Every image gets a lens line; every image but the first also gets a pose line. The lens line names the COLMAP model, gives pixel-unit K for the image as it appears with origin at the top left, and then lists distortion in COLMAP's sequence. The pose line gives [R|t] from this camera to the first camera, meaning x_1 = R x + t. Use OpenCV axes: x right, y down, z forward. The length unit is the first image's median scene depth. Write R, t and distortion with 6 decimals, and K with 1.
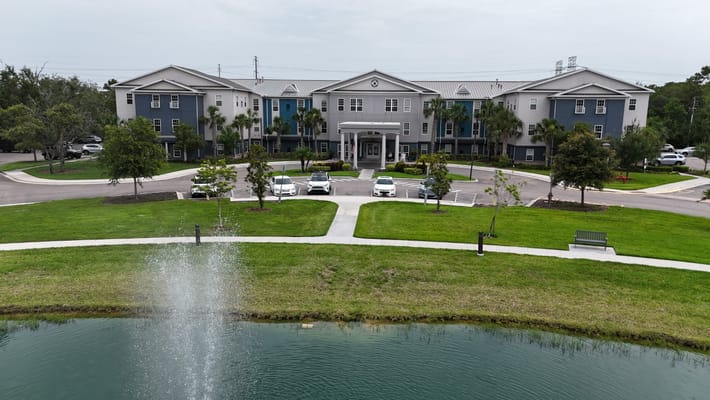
lens RADIAL K [[528.6, 0, 358.9], [0, 528.6, 200.0], [0, 0, 1]] dist [0.048657, -0.028608]
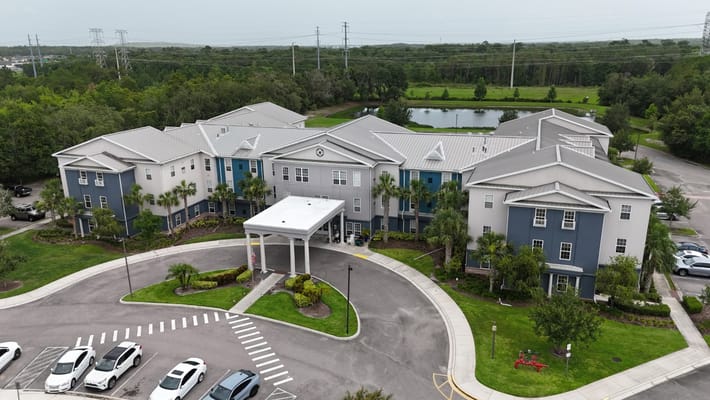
lens RADIAL K [[528.6, 0, 355.8], [0, 528.6, 198.3], [0, 0, 1]] dist [0.048657, -0.028608]
pose [[0.964793, 0.051361, -0.257947, 0.326307], [-0.021054, 0.992682, 0.118909, -0.262419], [0.262167, -0.109291, 0.958814, 0.197048]]
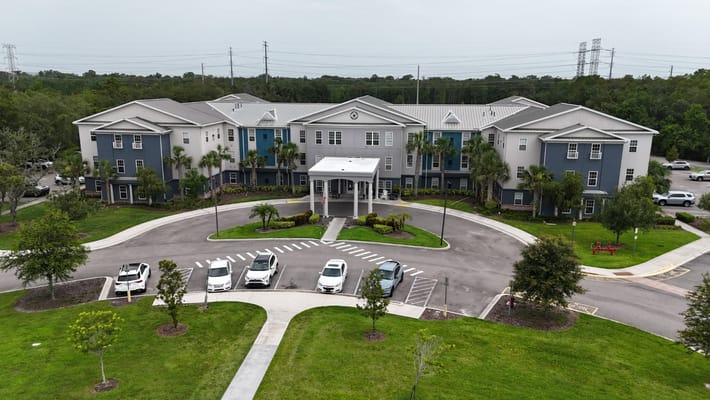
lens RADIAL K [[528.6, 0, 357.7], [0, 528.6, 199.9], [0, 0, 1]] dist [0.048657, -0.028608]
pose [[0.998892, 0.004943, -0.046798, 0.084505], [-0.002358, 0.998476, 0.055139, -0.129674], [0.046999, -0.054968, 0.997381, 0.068271]]
